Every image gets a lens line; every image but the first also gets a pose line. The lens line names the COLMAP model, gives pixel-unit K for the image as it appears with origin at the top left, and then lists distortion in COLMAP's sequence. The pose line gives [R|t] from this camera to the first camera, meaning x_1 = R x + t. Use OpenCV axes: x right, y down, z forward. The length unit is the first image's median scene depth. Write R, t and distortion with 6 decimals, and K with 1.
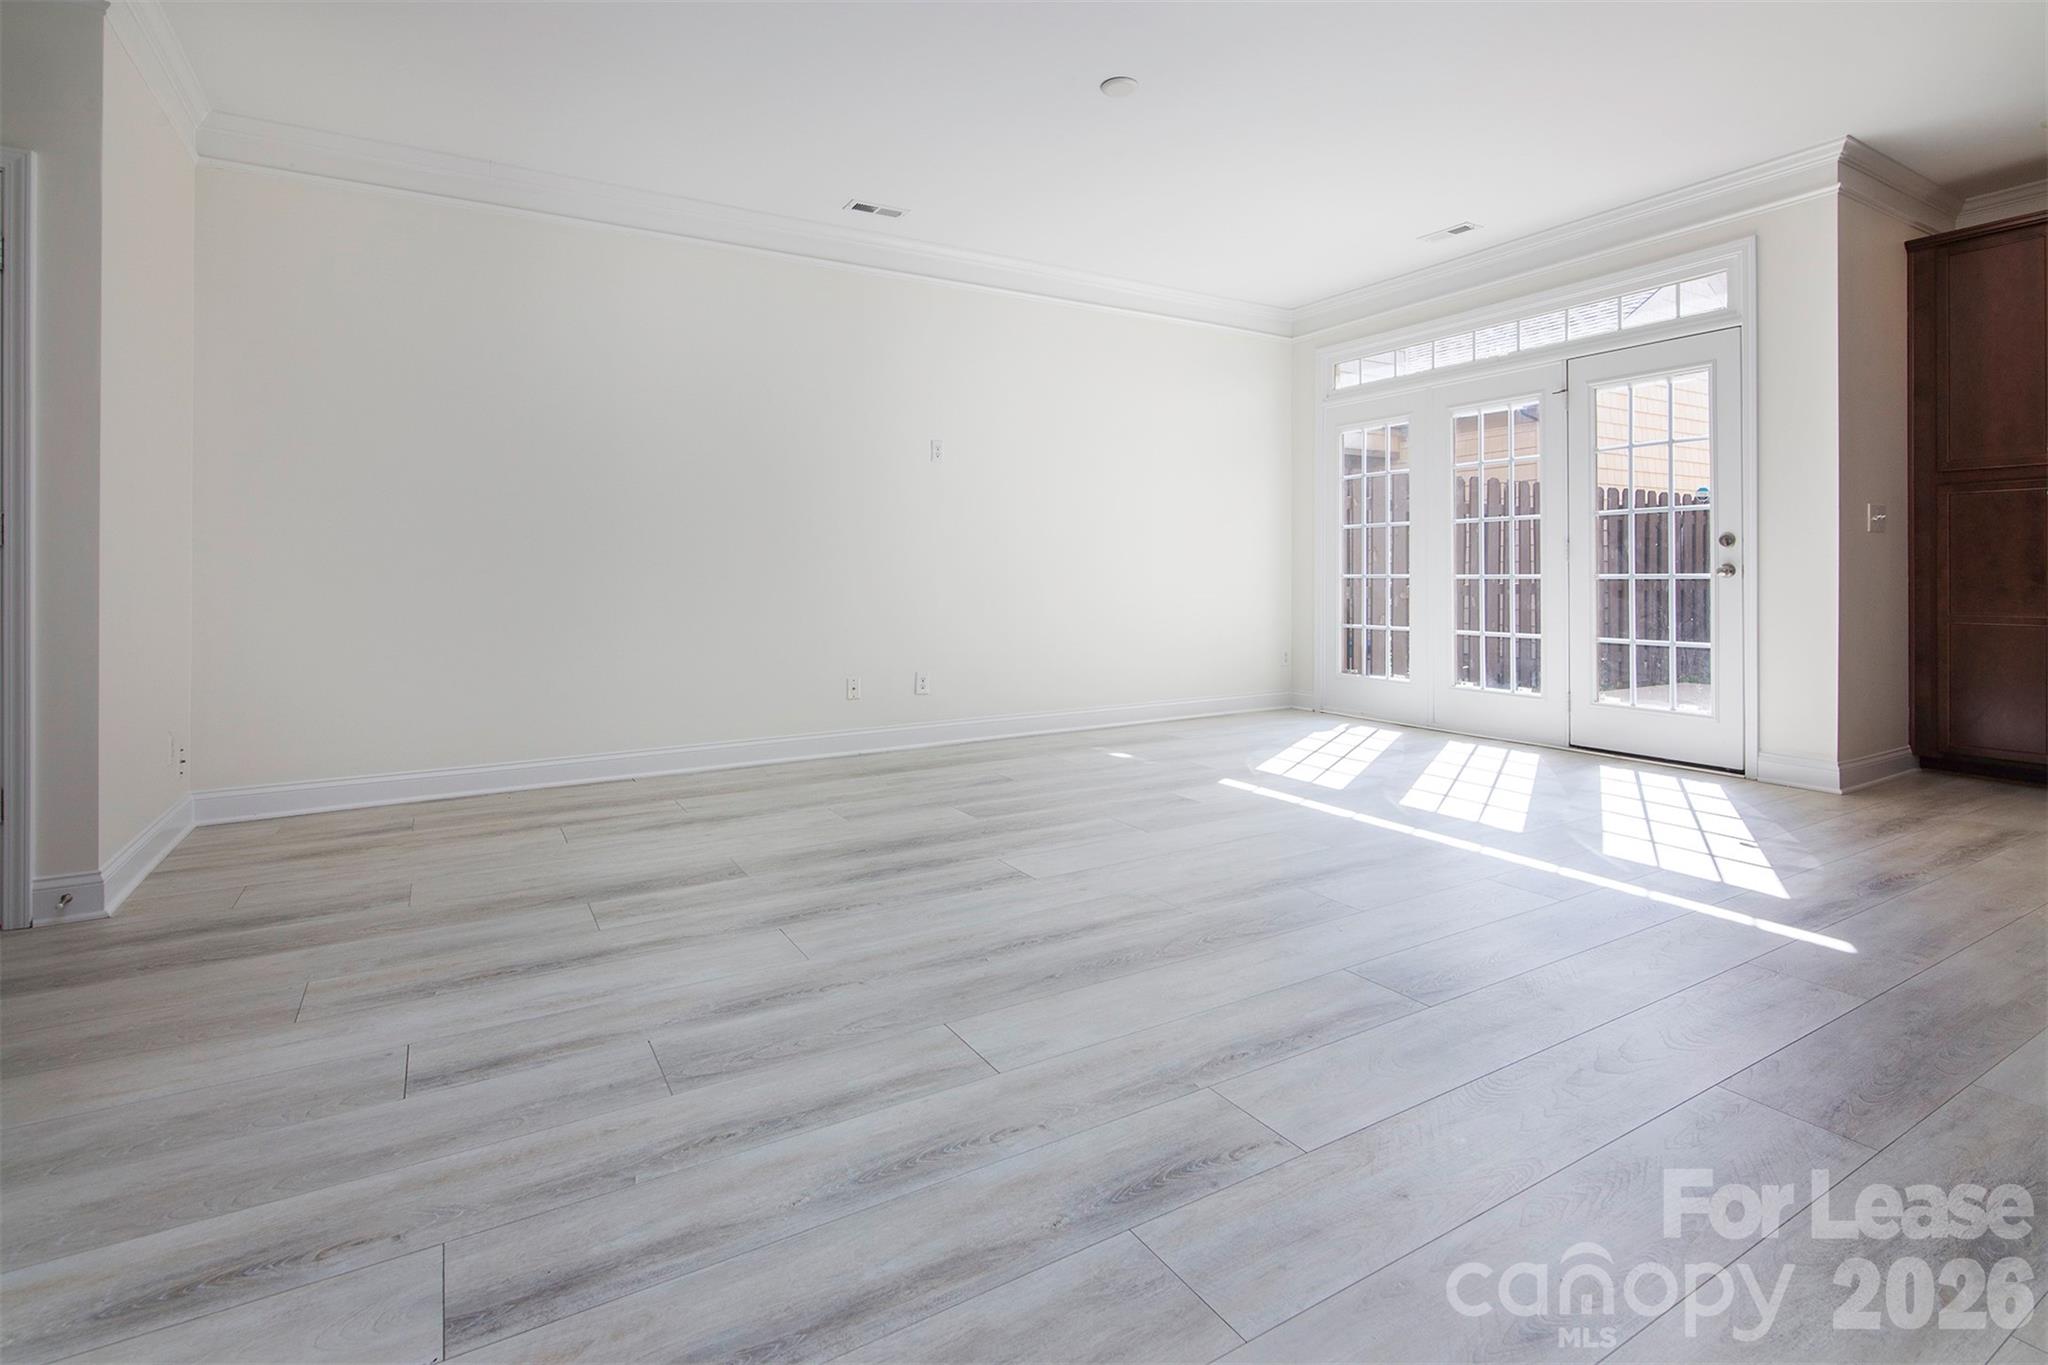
lens RADIAL K [[980.5, 0, 1041.9], [0, 980.5, 565.9], [0, 0, 1]] dist [0.001503, 0.000313]
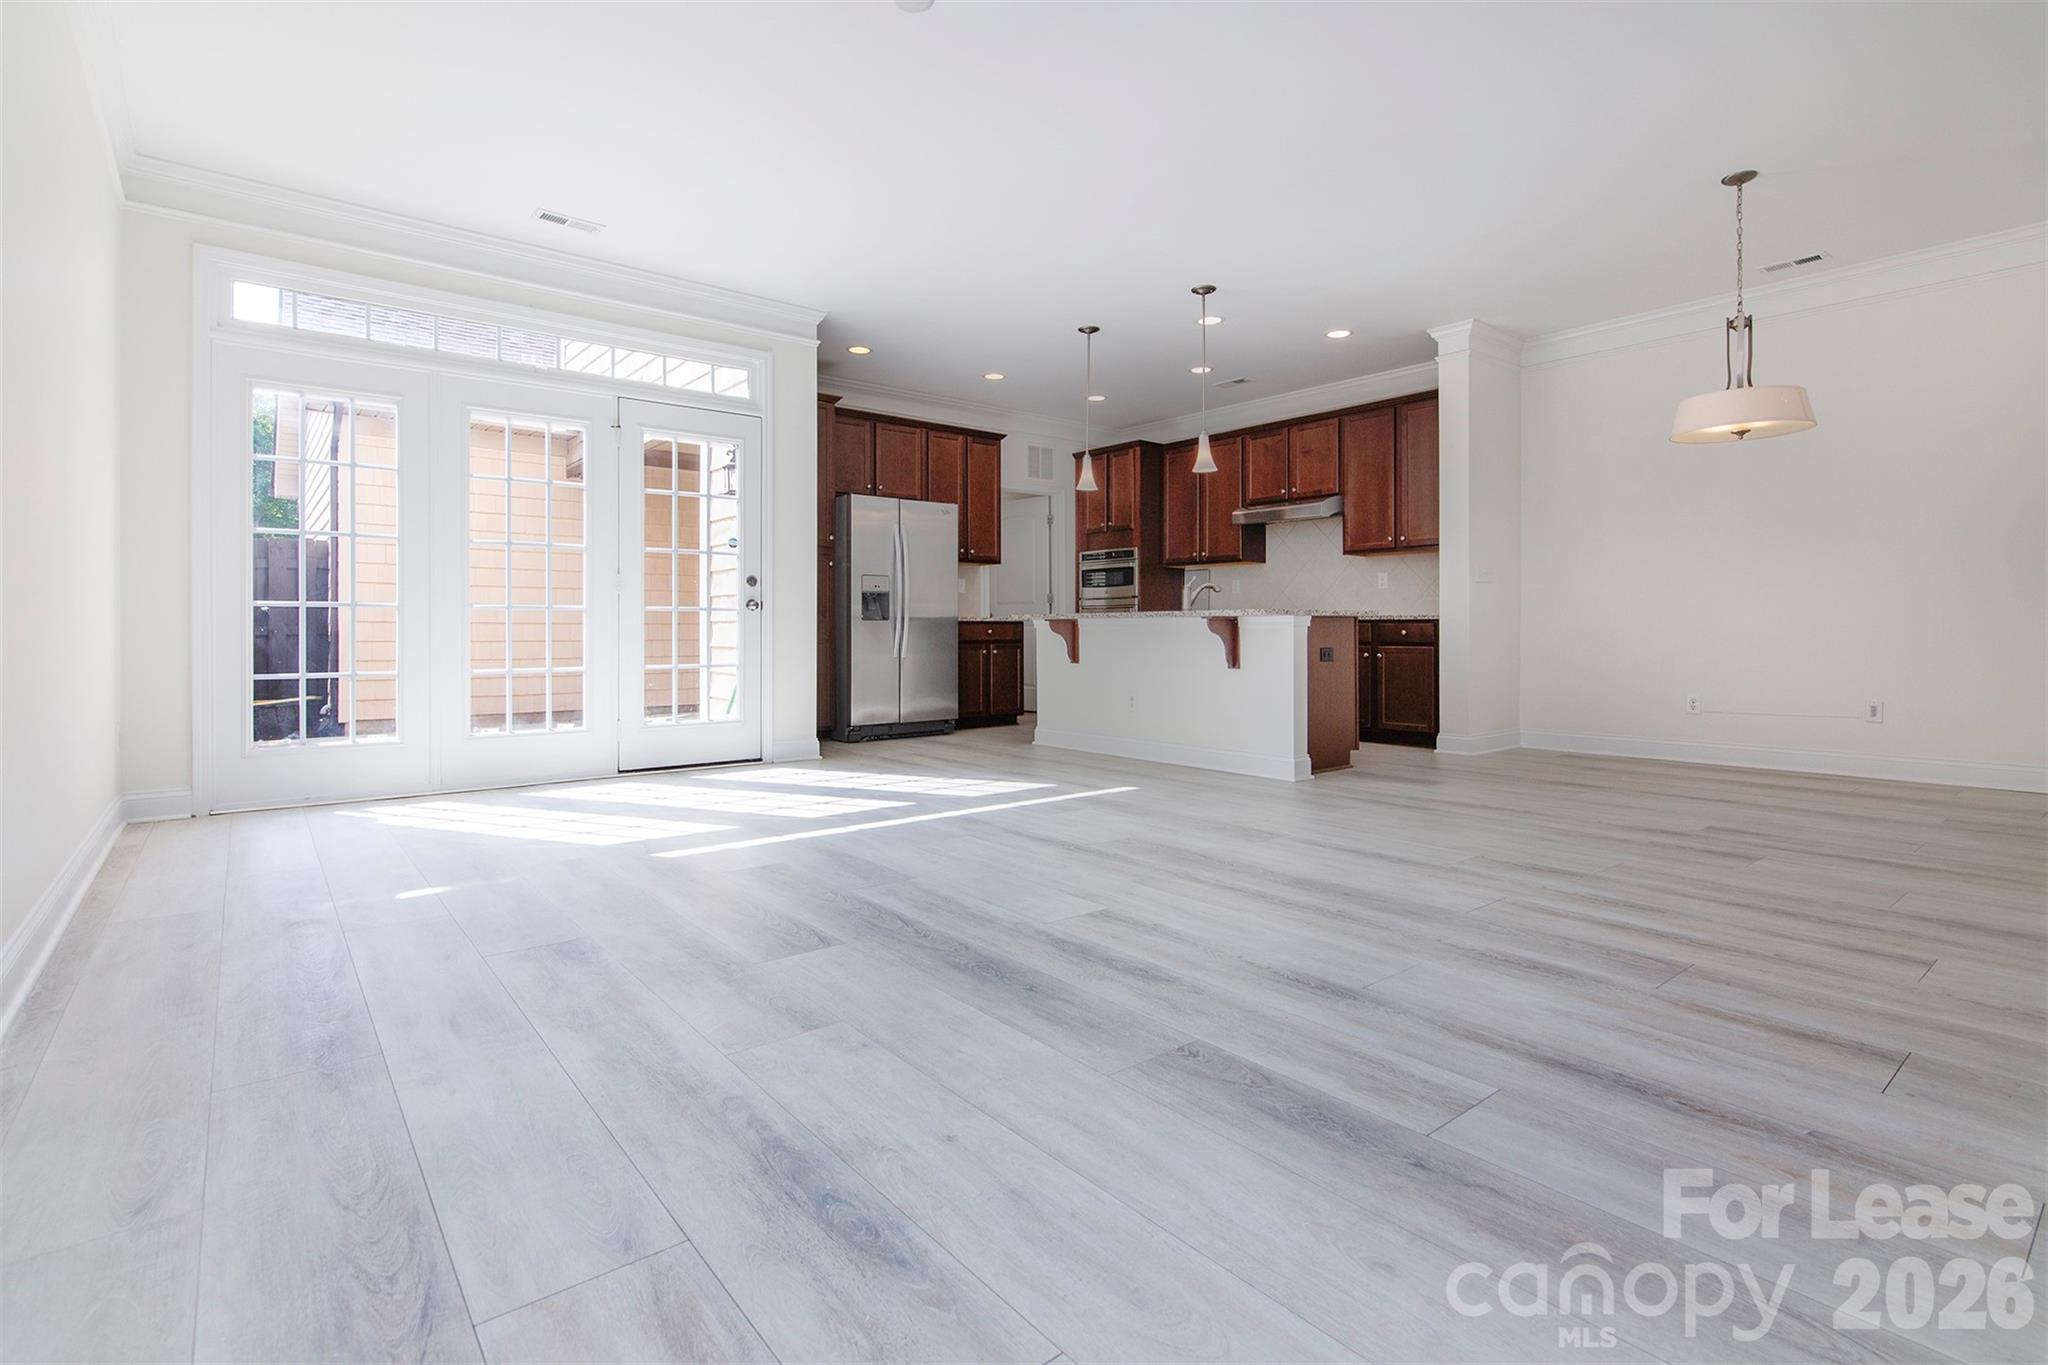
lens RADIAL K [[969.8, 0, 1029.8], [0, 969.8, 632.5], [0, 0, 1]] dist [0.001045, -0.000248]
pose [[-0.137534, 0.001826, 0.990495, -0.609505], [-0.001792, 0.999996, -0.002093, 0.043786], [-0.990495, -0.002063, -0.137531, 0.818660]]
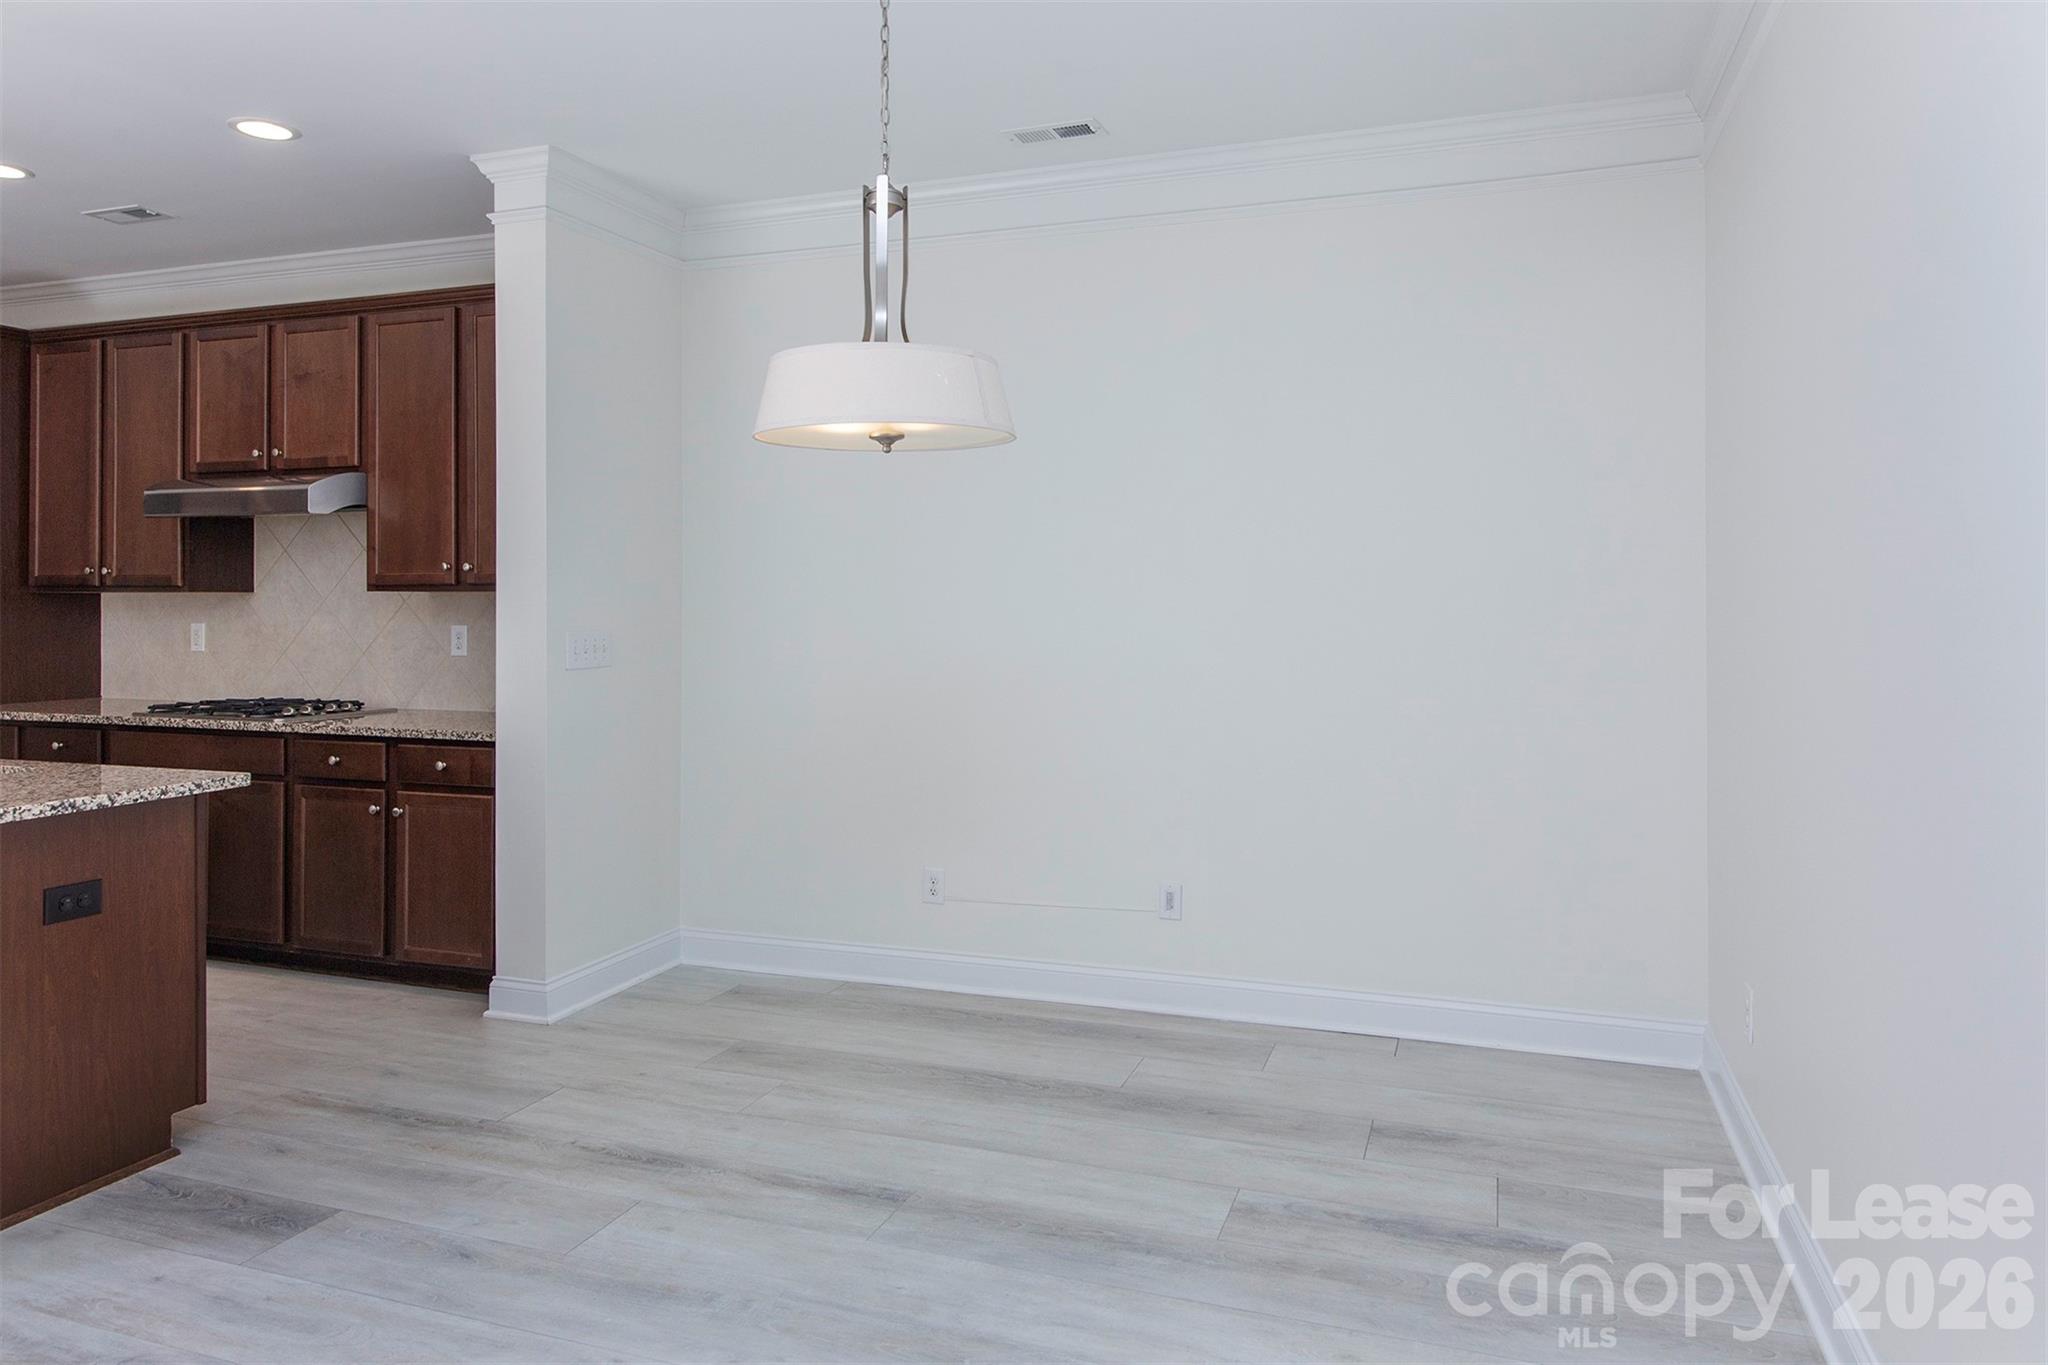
lens RADIAL K [[1293.0, 0, 1050.6], [0, 1293.0, 590.5], [0, 0, 1]] dist [0.002218, -0.001895]
pose [[-0.636925, 0.010435, 0.770856, -0.264586], [0.001295, 0.999921, -0.012466, -0.077572], [-0.770925, -0.006941, -0.636888, 0.320923]]
